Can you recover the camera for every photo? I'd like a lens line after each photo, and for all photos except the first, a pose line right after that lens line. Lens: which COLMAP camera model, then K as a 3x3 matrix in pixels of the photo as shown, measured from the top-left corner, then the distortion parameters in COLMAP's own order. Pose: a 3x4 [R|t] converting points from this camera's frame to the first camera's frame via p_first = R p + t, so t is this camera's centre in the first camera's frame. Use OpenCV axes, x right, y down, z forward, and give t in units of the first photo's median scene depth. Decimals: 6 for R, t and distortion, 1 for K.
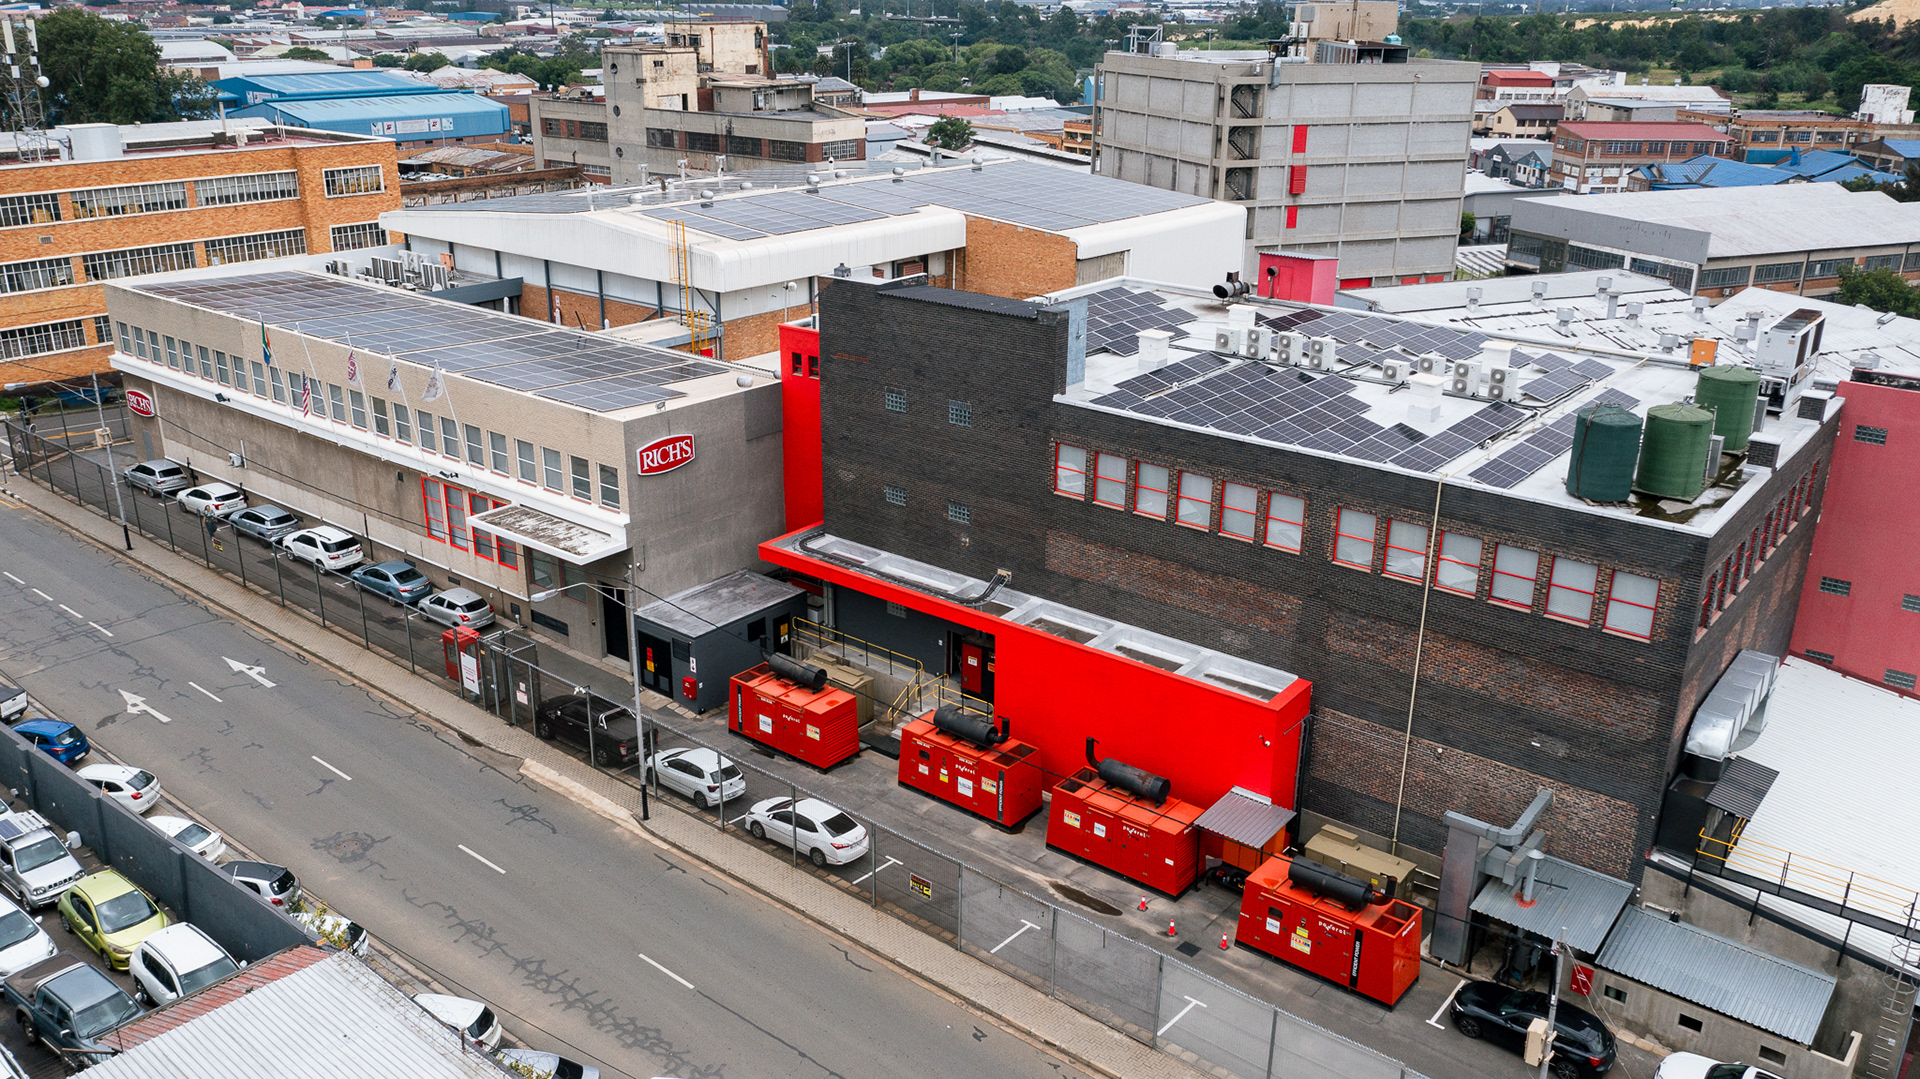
lens RADIAL K [[1511.9, 0, 960.0], [0, 1511.9, 539.5], [0, 0, 1]] dist [0.003578, 0.000575]
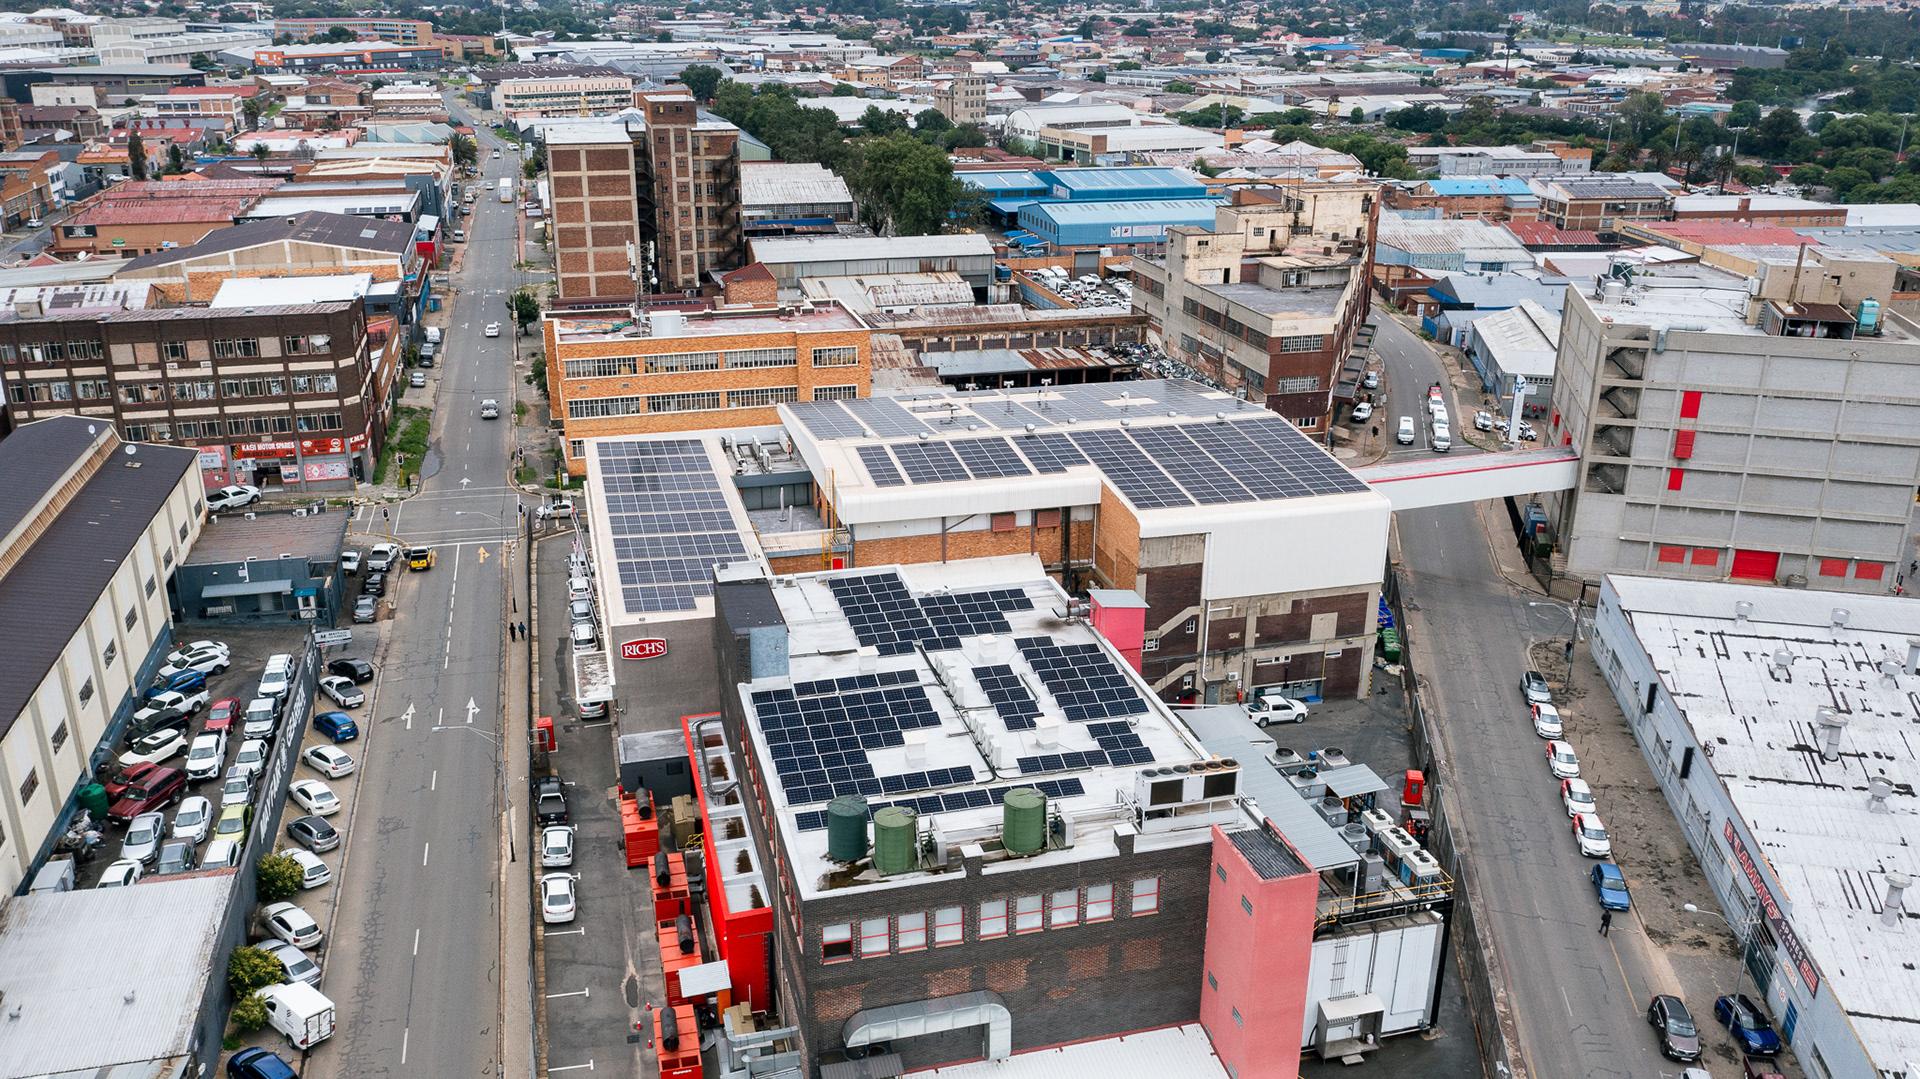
lens RADIAL K [[1511.9, 0, 960.0], [0, 1511.9, 539.5], [0, 0, 1]] dist [0.003578, 0.000575]
pose [[0.810638, 0.196914, -0.551444, 0.397076], [-0.201148, 0.978095, 0.053574, -0.136193], [0.549914, 0.067493, 0.832490, -0.070042]]
